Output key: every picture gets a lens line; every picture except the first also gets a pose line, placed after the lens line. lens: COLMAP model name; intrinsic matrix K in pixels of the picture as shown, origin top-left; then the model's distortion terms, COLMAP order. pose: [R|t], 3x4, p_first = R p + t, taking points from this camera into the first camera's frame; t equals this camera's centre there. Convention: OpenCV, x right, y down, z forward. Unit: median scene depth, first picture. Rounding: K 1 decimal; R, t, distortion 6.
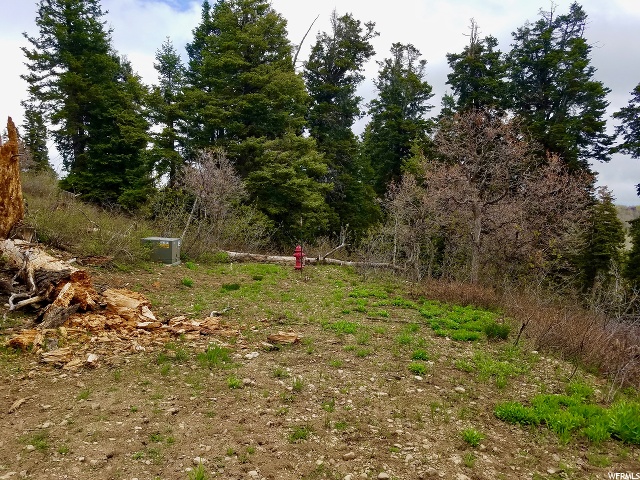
lens RADIAL K [[482.1, 0, 319.9], [0, 482.1, 261.9], [0, 0, 1]] dist [0.206612, -0.245952]
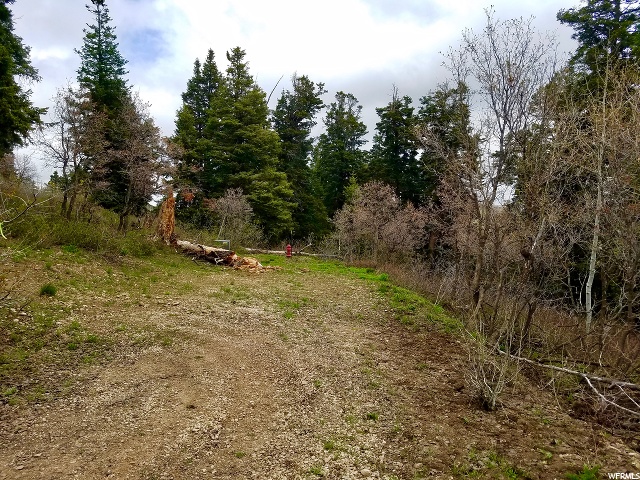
lens RADIAL K [[482.1, 0, 319.9], [0, 482.1, 261.9], [0, 0, 1]] dist [0.206612, -0.245952]
pose [[0.993440, 0.005074, 0.114245, -0.059665], [-0.004341, 0.999968, -0.006666, 0.019965], [-0.114275, 0.006126, 0.993430, -0.379369]]
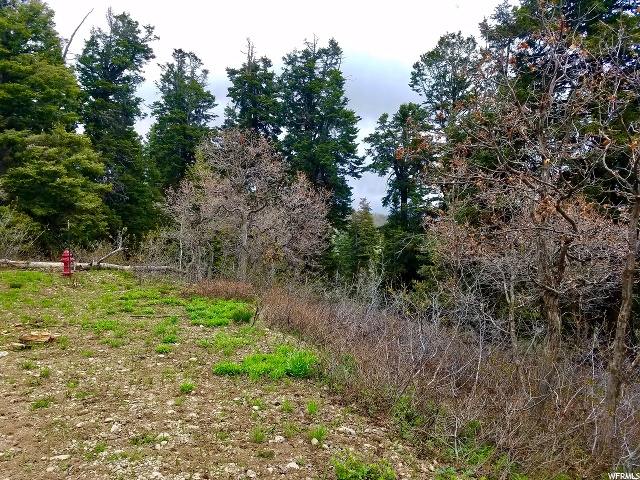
lens RADIAL K [[487.4, 0, 293.9], [0, 487.4, 249.9], [0, 0, 1]] dist [0.272227, -0.436878]
pose [[0.934557, -0.009043, 0.355698, 0.007885], [0.021338, 0.999302, -0.030657, 0.002366], [-0.355173, 0.036241, 0.934098, -0.030637]]
